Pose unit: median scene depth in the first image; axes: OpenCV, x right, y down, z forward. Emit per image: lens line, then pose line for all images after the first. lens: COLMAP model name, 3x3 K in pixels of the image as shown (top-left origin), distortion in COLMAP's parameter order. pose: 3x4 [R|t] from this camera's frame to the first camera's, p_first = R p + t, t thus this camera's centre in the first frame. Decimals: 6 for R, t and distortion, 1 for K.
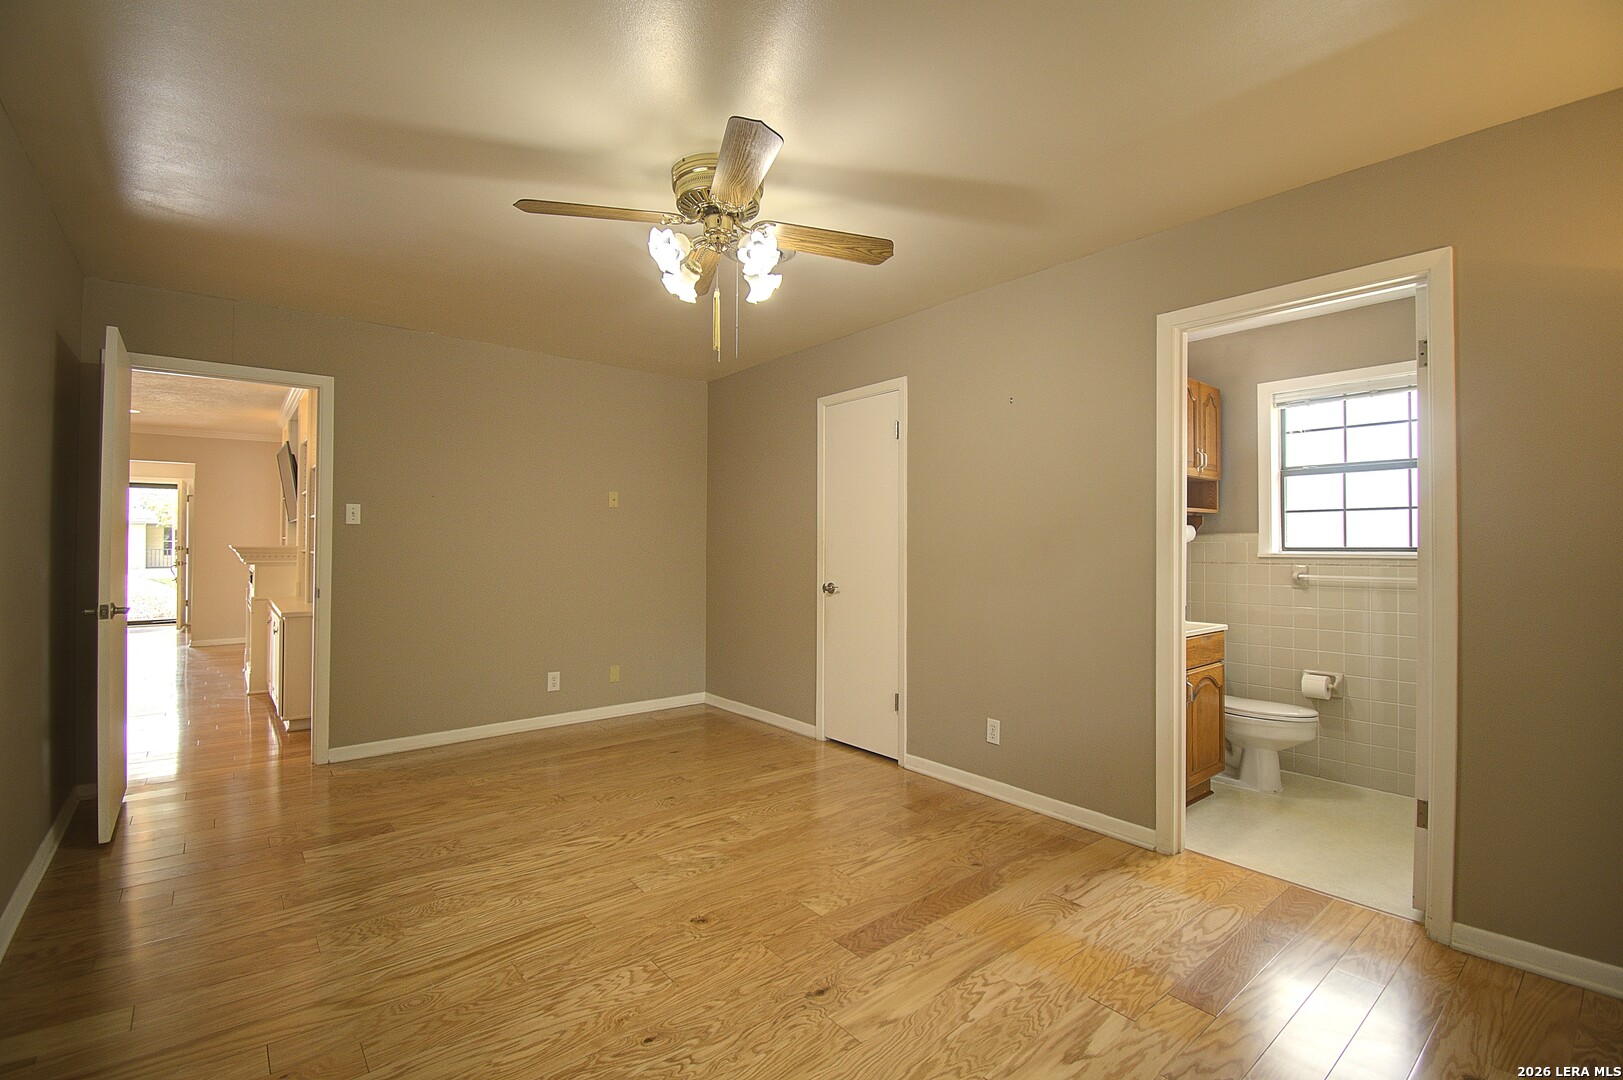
lens RADIAL K [[715.8, 0, 821.2], [0, 715.8, 533.2], [0, 0, 1]] dist [0.025759, -0.026873]
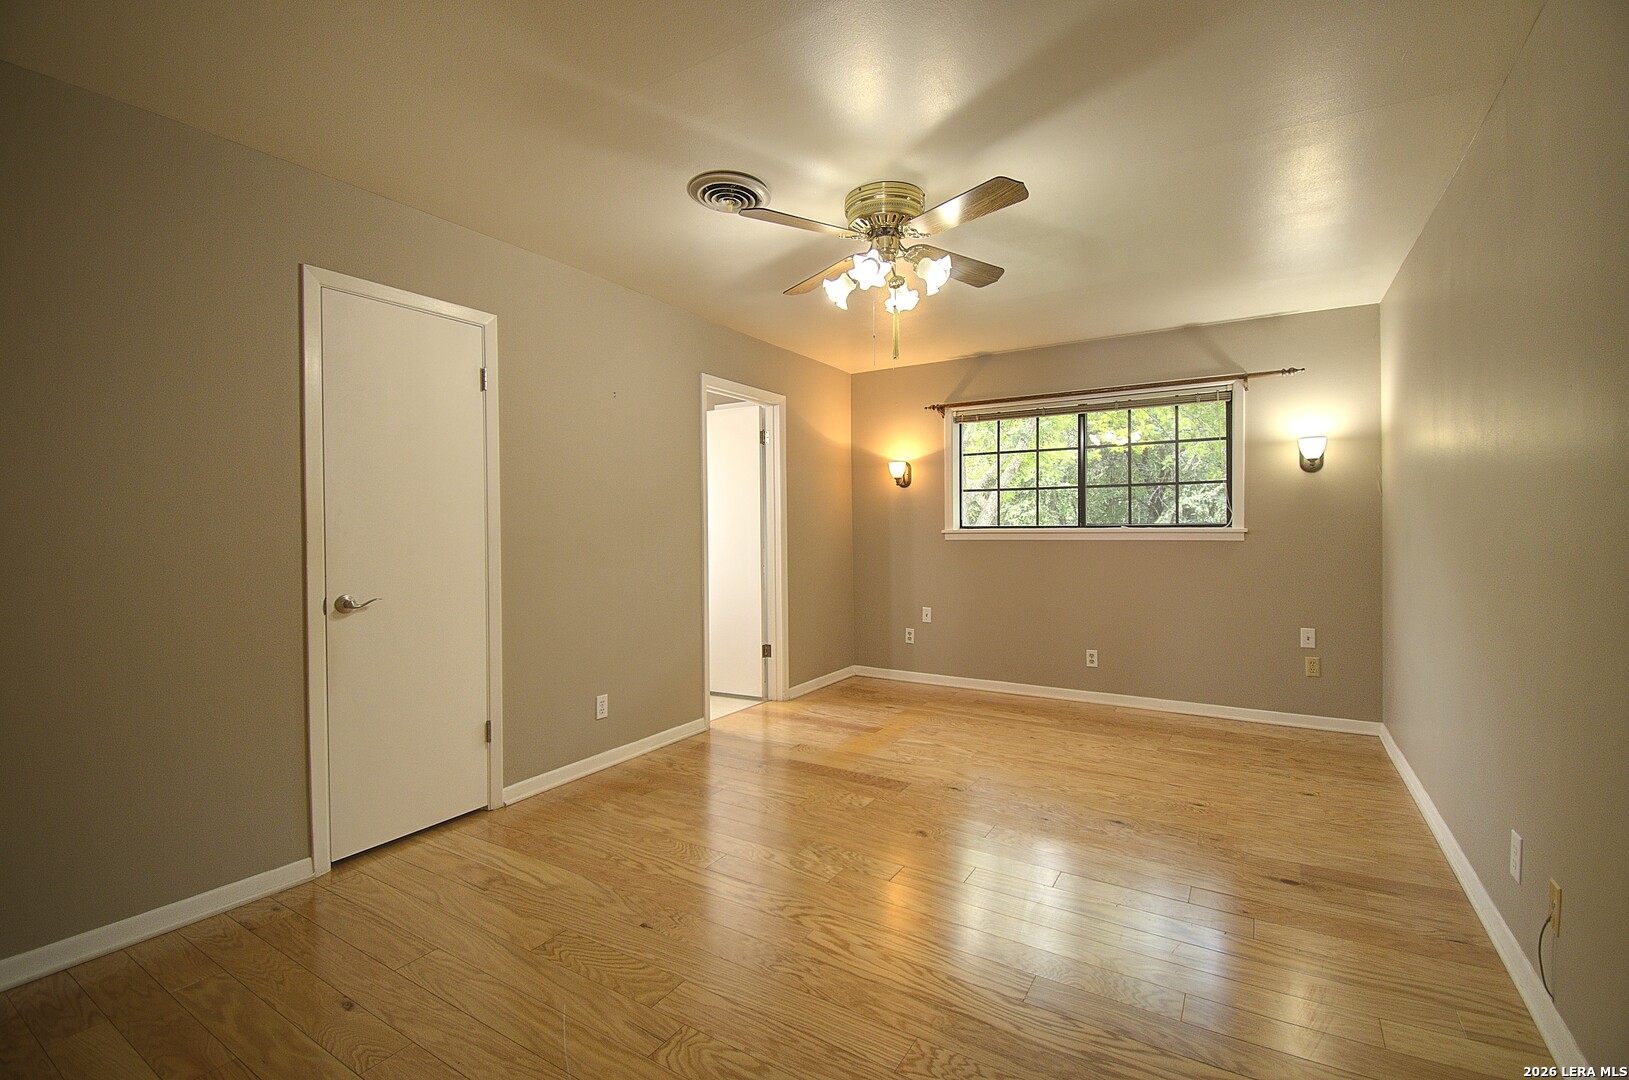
lens RADIAL K [[698.0, 0, 814.5], [0, 698.0, 540.0], [0, 0, 1]] dist [-0.001228, -0.000172]
pose [[-0.301585, -0.021052, 0.953207, -0.885640], [-0.007013, 0.999778, 0.019862, 0.012726], [-0.953414, -0.000694, -0.301665, 1.101091]]
